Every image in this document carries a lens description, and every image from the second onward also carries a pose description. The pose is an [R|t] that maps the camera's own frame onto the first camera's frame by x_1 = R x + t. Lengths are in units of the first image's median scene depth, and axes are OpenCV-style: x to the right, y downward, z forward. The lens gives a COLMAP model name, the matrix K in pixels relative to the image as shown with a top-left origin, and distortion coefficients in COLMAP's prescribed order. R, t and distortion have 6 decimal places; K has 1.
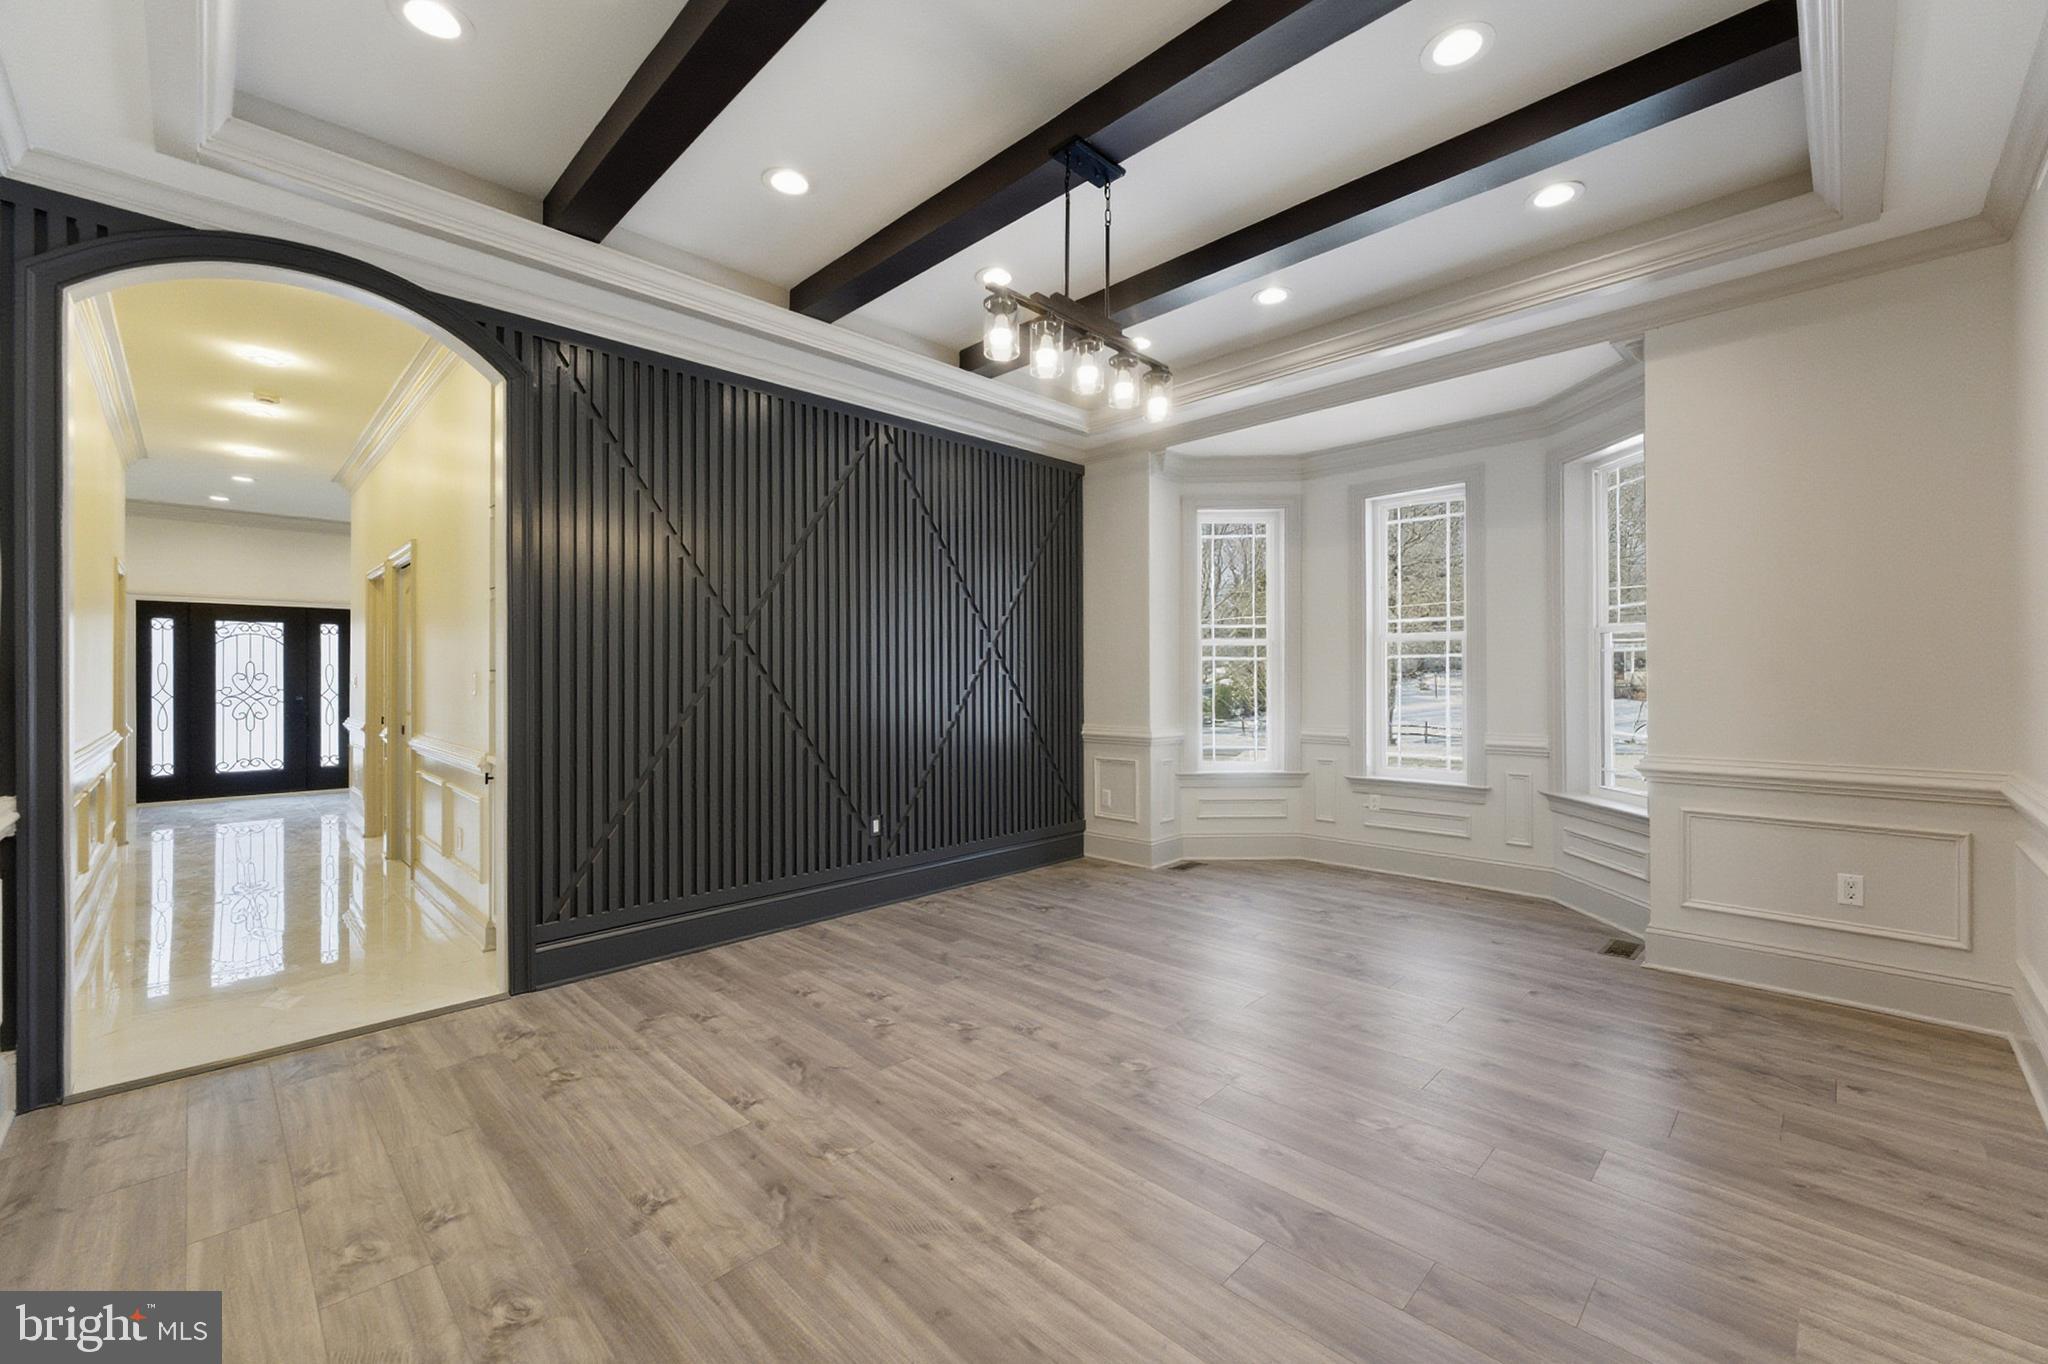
lens RADIAL K [[820.8, 0, 1018.3], [0, 820.8, 673.8], [0, 0, 1]] dist [-0.001426, 0.000378]
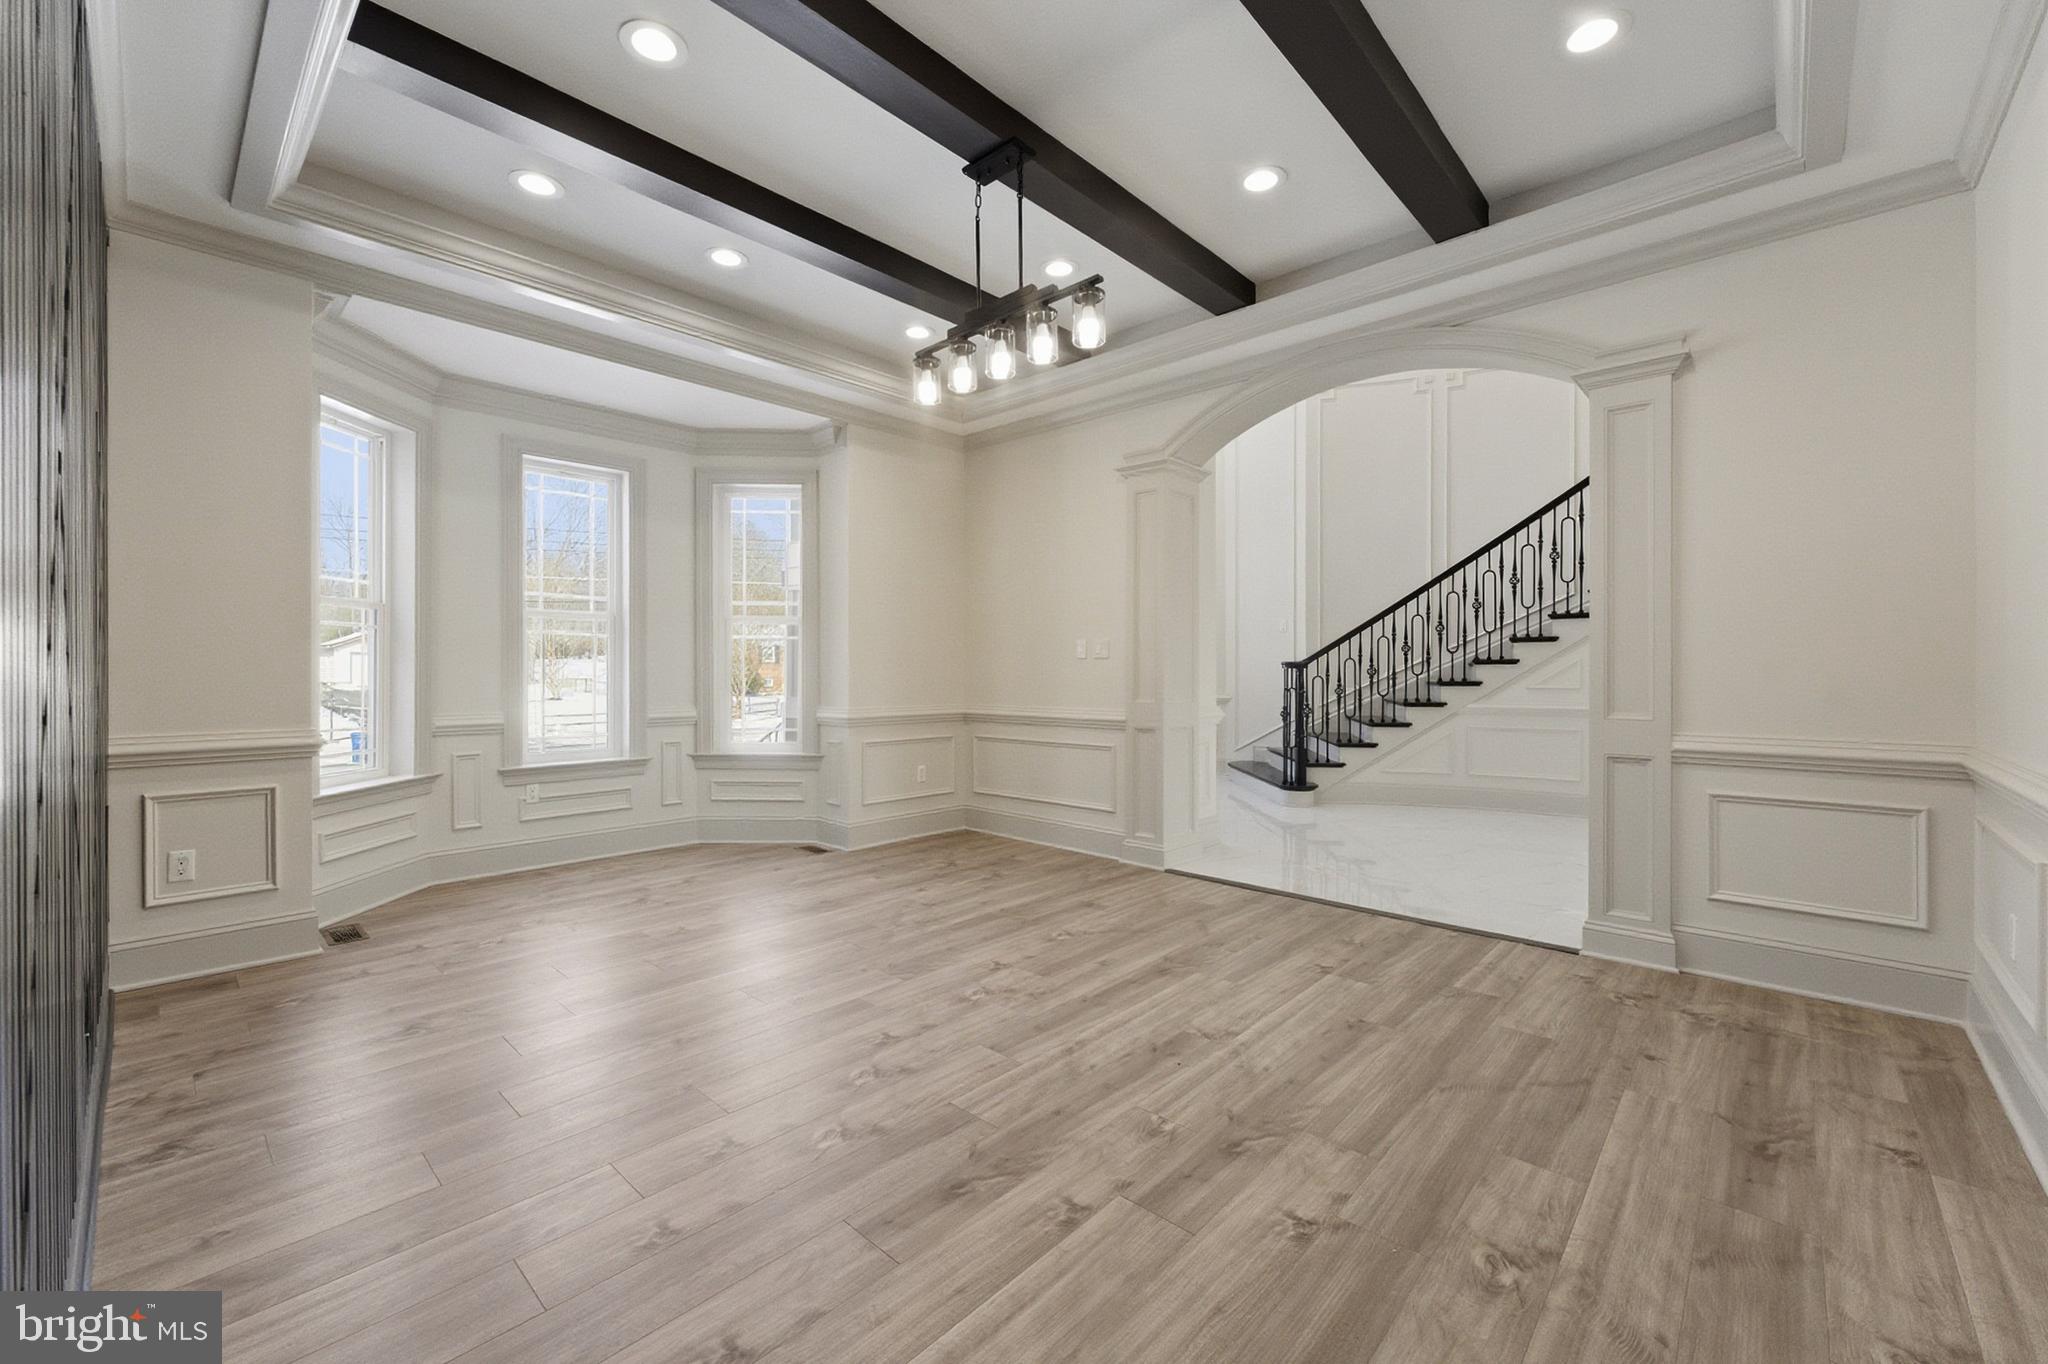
lens RADIAL K [[820.8, 0, 1012.9], [0, 820.8, 673.9], [0, 0, 1]] dist [-0.001426, 0.000378]
pose [[-0.029688, -0.000441, 0.999559, -1.121590], [-0.004358, 0.999990, 0.000312, 0.052116], [-0.999550, -0.004347, -0.029690, 1.145967]]
